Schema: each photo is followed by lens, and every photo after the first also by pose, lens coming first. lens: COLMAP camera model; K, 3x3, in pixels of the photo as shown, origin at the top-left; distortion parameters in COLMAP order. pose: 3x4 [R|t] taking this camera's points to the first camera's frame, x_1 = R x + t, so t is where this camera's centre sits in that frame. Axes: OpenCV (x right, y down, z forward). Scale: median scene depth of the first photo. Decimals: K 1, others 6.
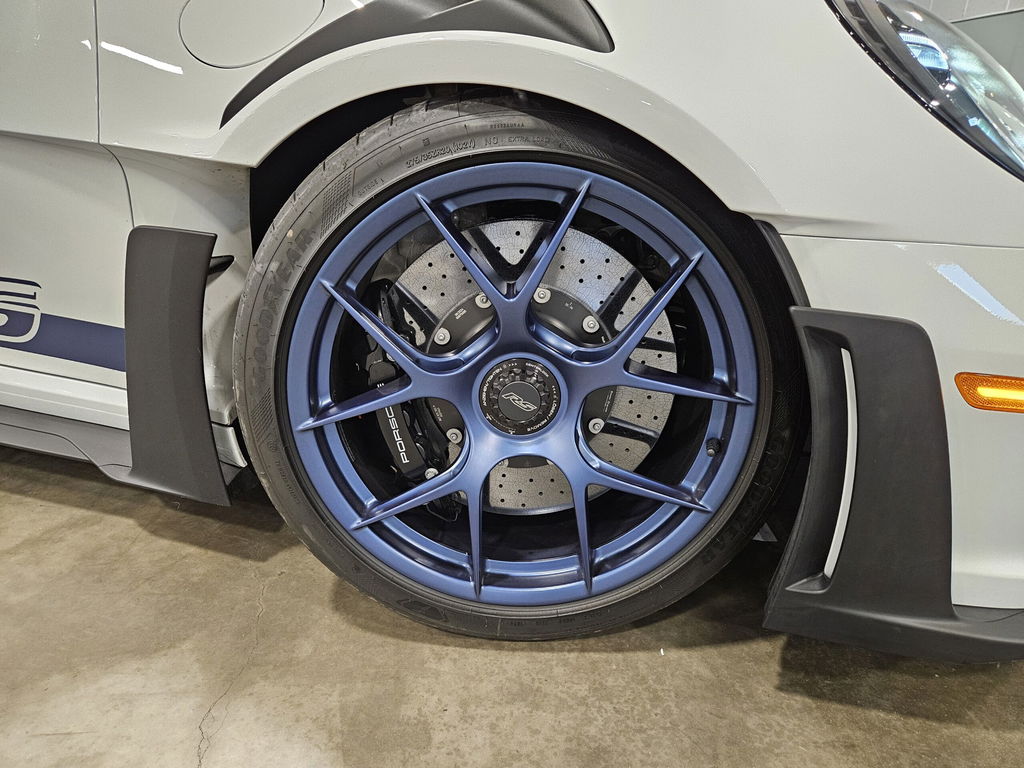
lens RADIAL K [[691.1, 0, 519.3], [0, 691.1, 385.9], [0, 0, 1]] dist [0.055458, -0.048059]
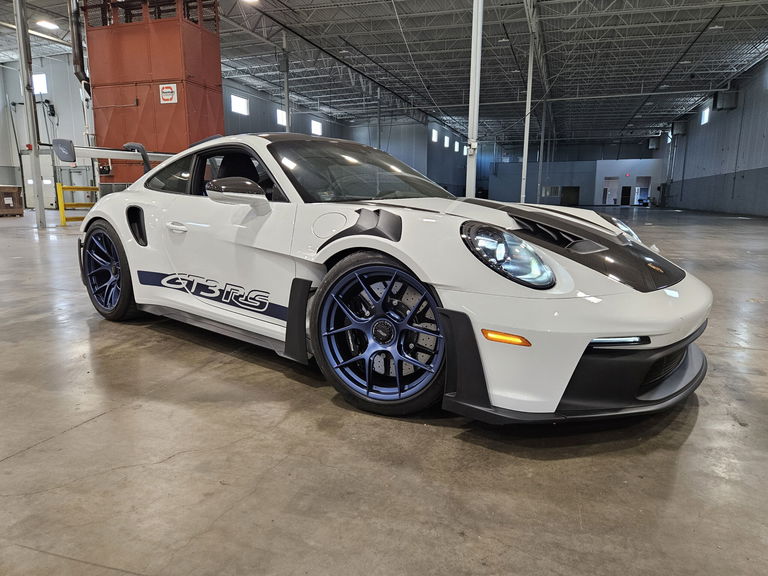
lens RADIAL K [[503.4, 0, 389.3], [0, 503.4, 291.4], [0, 0, 1]] dist [0.057933, -0.040147]
pose [[0.931233, 0.056547, -0.360011, 0.864225], [-0.128772, 0.975217, -0.179914, 0.249388], [0.340916, 0.213902, 0.915436, -1.226056]]
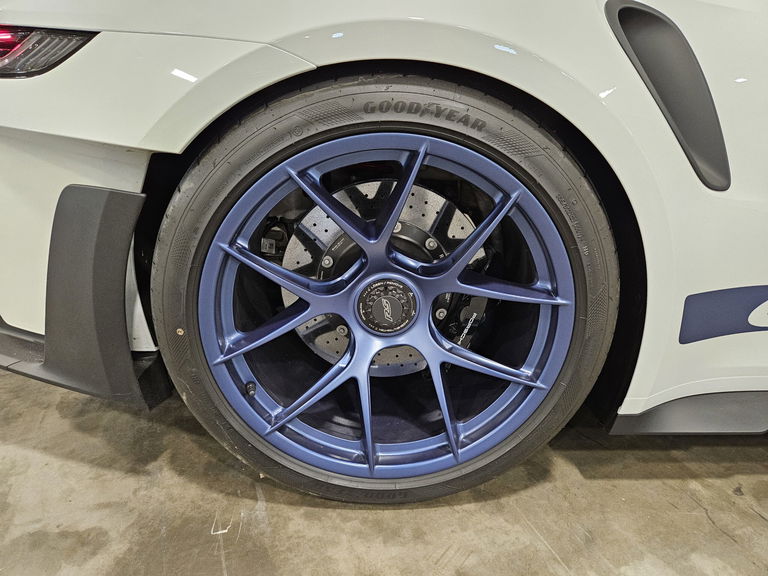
lens RADIAL K [[502.7, 0, 381.5], [0, 502.7, 295.8], [0, 0, 1]] dist [0.056281, -0.039349]
pose [[0.948581, -0.130139, 0.288543, -3.017108], [0.120597, 0.991407, 0.050685, -0.450463], [-0.292660, -0.013281, 0.956124, 0.841806]]
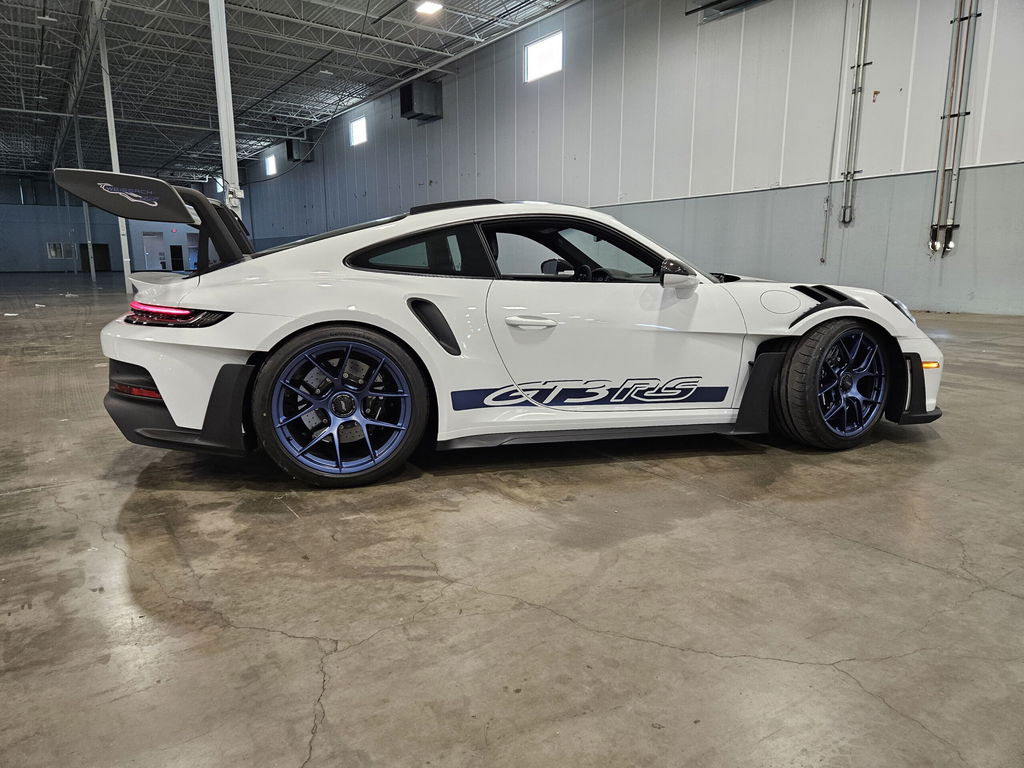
lens RADIAL K [[668.4, 0, 496.2], [0, 668.4, 386.3], [0, 0, 1]] dist [0.050534, -0.001123]
pose [[0.858370, -0.115091, 0.499954, -3.735090], [0.209922, 0.967990, -0.137581, 0.150031], [-0.468116, 0.223047, 0.855054, -1.467120]]
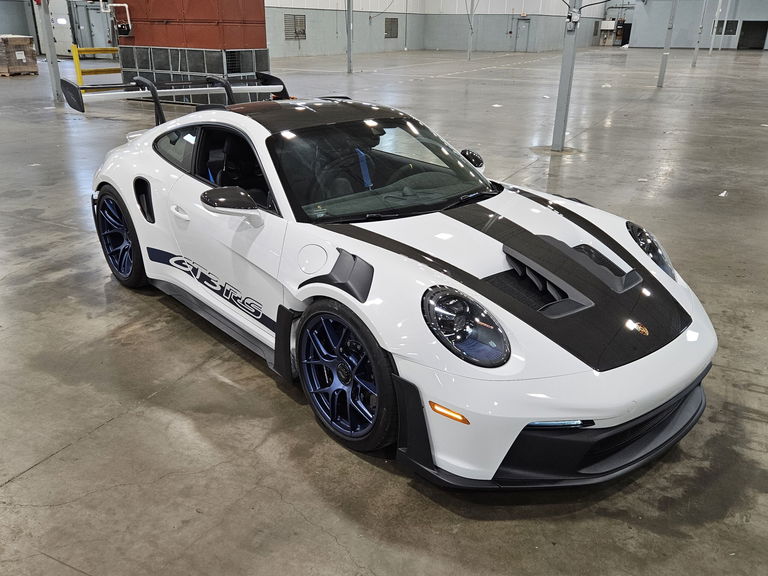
lens RADIAL K [[643.8, 0, 380.5], [0, 643.8, 290.9], [0, 0, 1]] dist [0.084183, -0.080240]
pose [[0.859366, 0.190241, -0.474656, 1.544231], [-0.193279, 0.980204, 0.042932, -0.557562], [0.473427, 0.054847, 0.879124, -1.789731]]
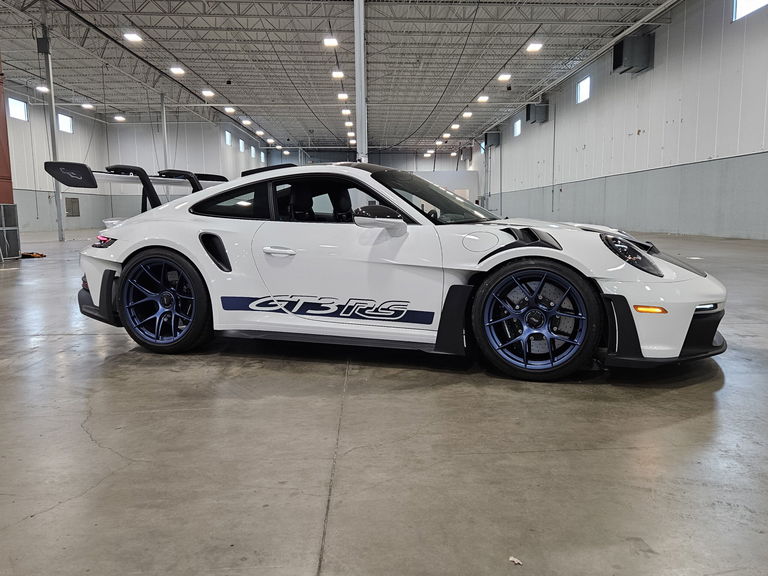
lens RADIAL K [[641.1, 0, 384.0], [0, 641.1, 288.0], [0, 0, 1]] dist [0.078296, -0.063898]
pose [[0.999208, -0.025072, -0.030898, -0.875641], [0.015934, 0.963661, -0.266651, 0.894278], [0.036461, 0.265948, 0.963298, -3.025493]]
